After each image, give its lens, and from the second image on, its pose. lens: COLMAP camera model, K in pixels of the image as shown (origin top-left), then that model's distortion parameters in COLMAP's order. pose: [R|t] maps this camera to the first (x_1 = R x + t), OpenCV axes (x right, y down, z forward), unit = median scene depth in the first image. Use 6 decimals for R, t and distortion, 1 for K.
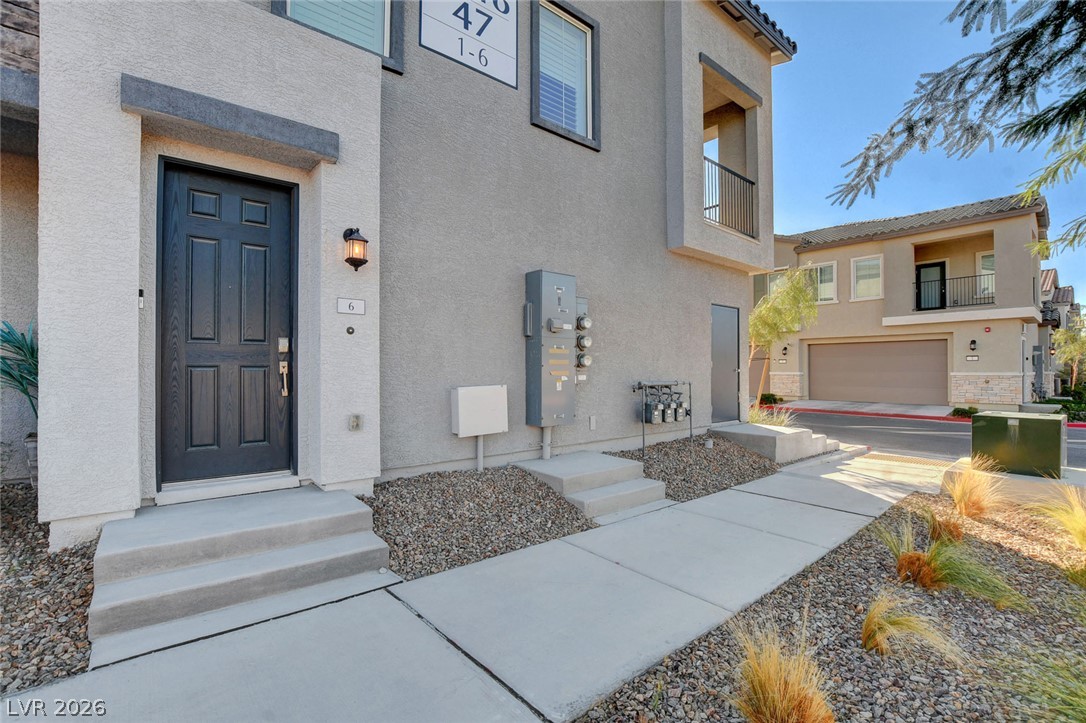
lens RADIAL K [[486.5, 0, 535.1], [0, 486.5, 364.3], [0, 0, 1]] dist [-0.036215, 0.005881]
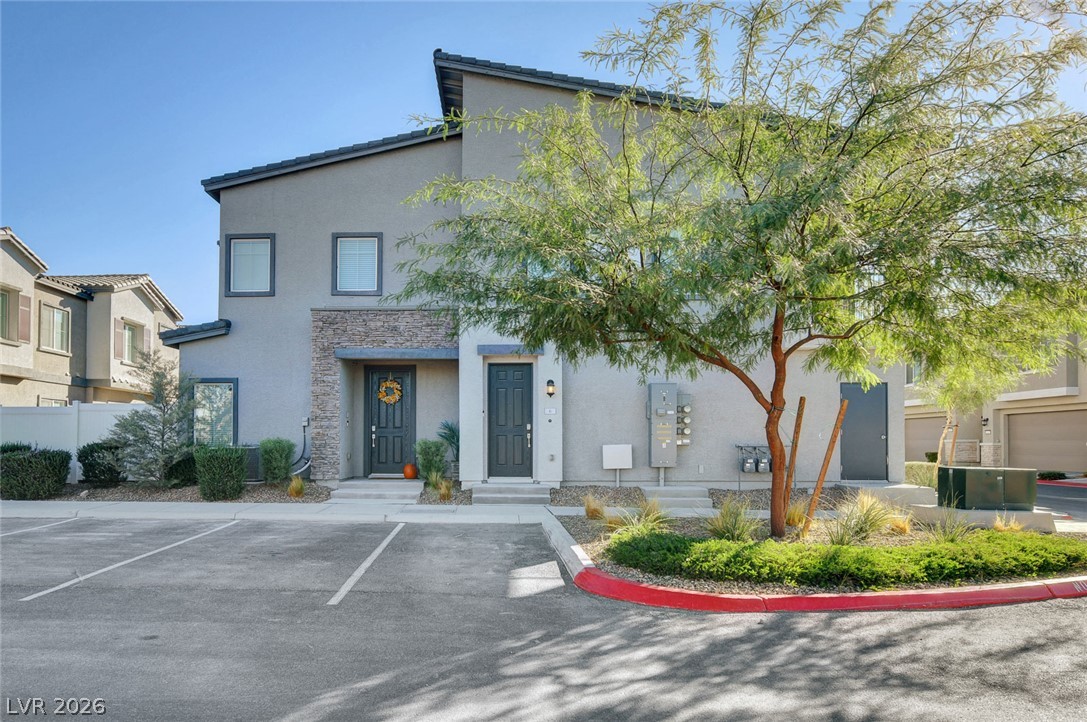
lens RADIAL K [[699.7, 0, 544.5], [0, 699.7, 362.3], [0, 0, 1]] dist [-0.007022, 0.000915]
pose [[0.820164, -0.065892, -0.568321, 1.666394], [0.009420, 0.994766, -0.101741, -0.004035], [0.572051, 0.078091, 0.816492, -1.987731]]
